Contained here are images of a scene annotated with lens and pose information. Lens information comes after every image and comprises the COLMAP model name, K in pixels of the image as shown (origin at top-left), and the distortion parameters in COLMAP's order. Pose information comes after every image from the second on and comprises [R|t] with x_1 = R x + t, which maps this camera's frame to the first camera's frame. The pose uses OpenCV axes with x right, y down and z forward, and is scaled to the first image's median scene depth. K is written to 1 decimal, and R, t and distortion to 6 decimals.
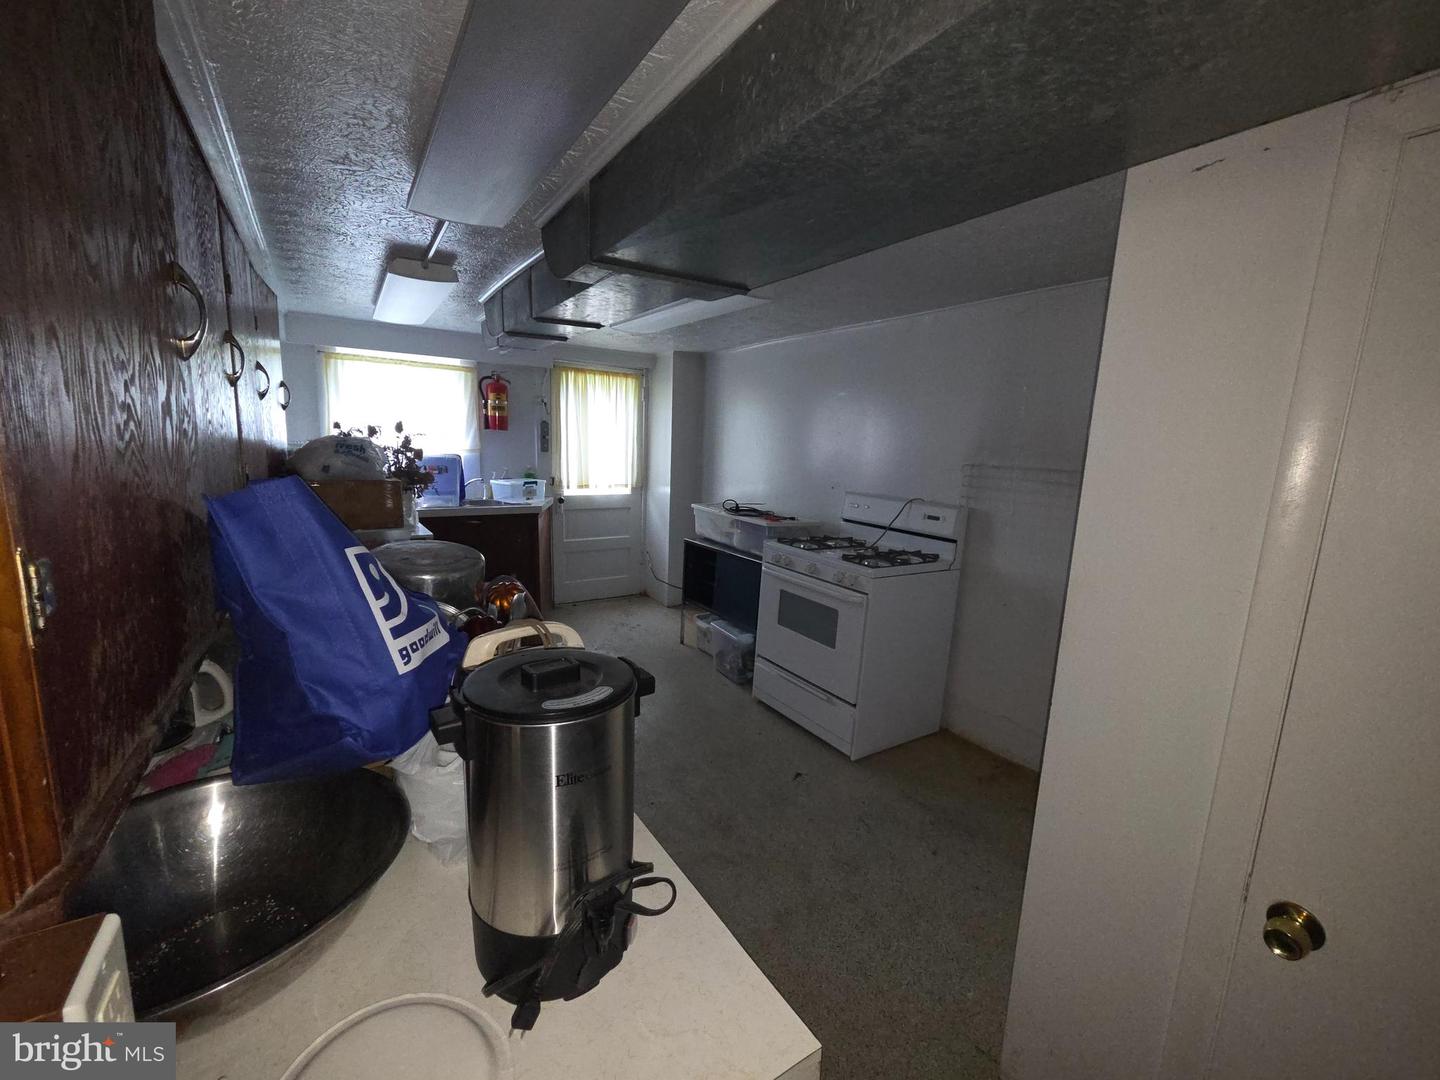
lens RADIAL K [[588.7, 0, 721.6], [0, 588.7, 538.1], [0, 0, 1]] dist [-0.000205, -0.000405]
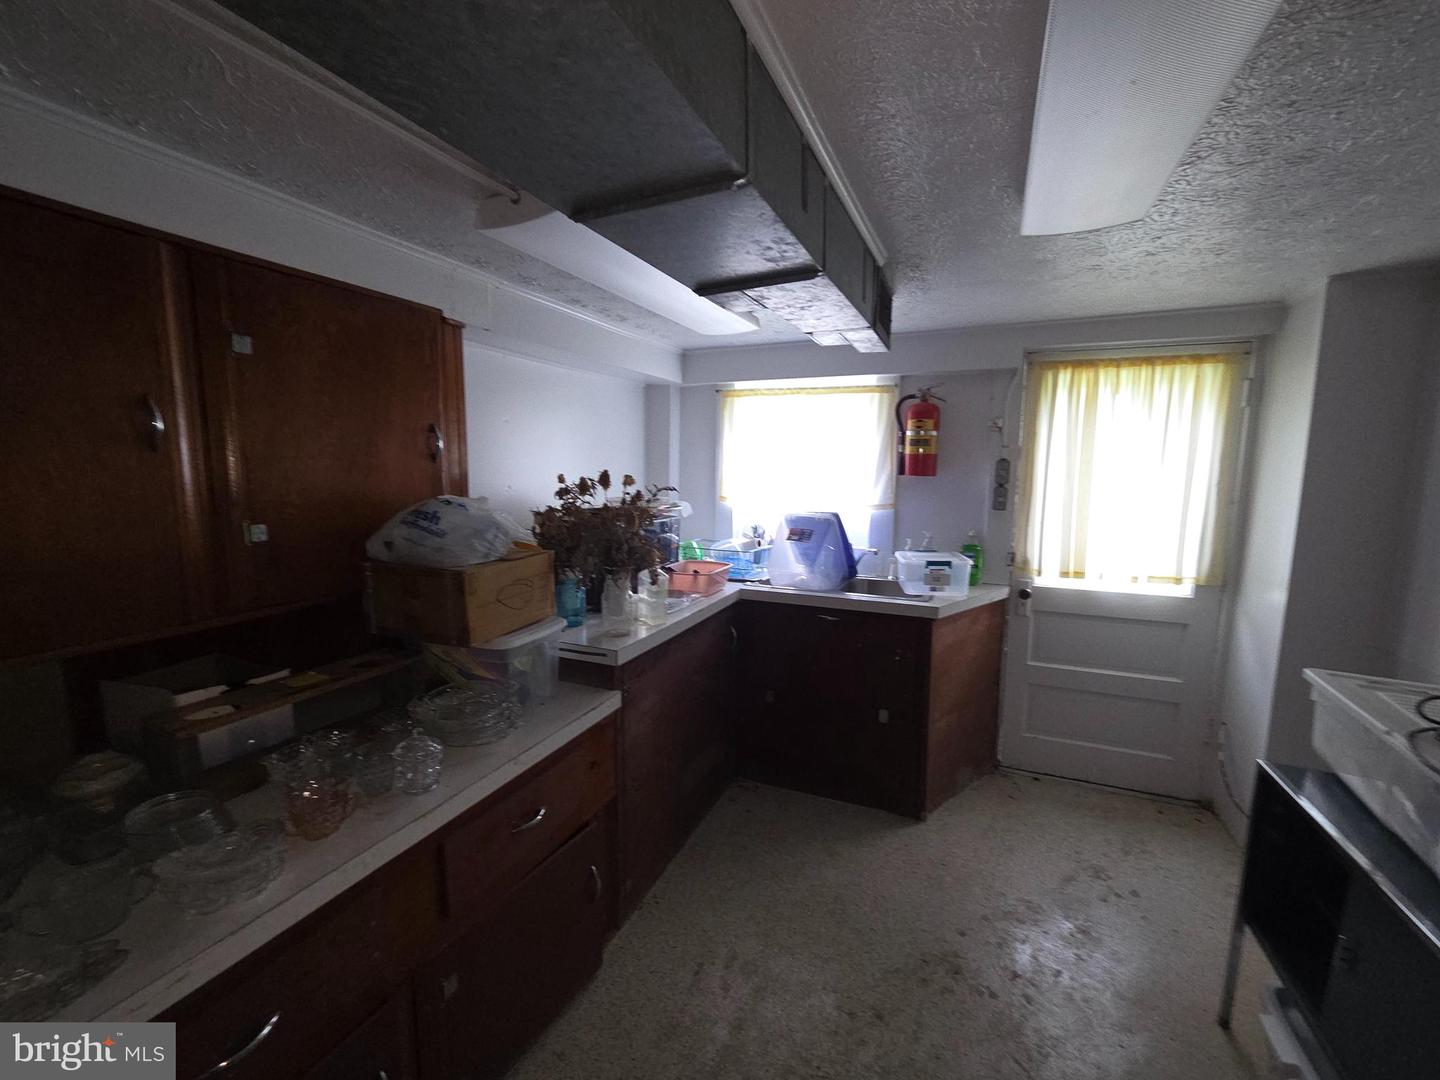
lens RADIAL K [[588.7, 0, 717.5], [0, 588.7, 544.6], [0, 0, 1]] dist [-0.000205, -0.000405]
pose [[0.548020, 0.078415, -0.832781, 0.040813], [-0.127514, 0.991791, 0.009475, -0.082653], [0.826688, 0.100999, 0.553521, 0.445274]]
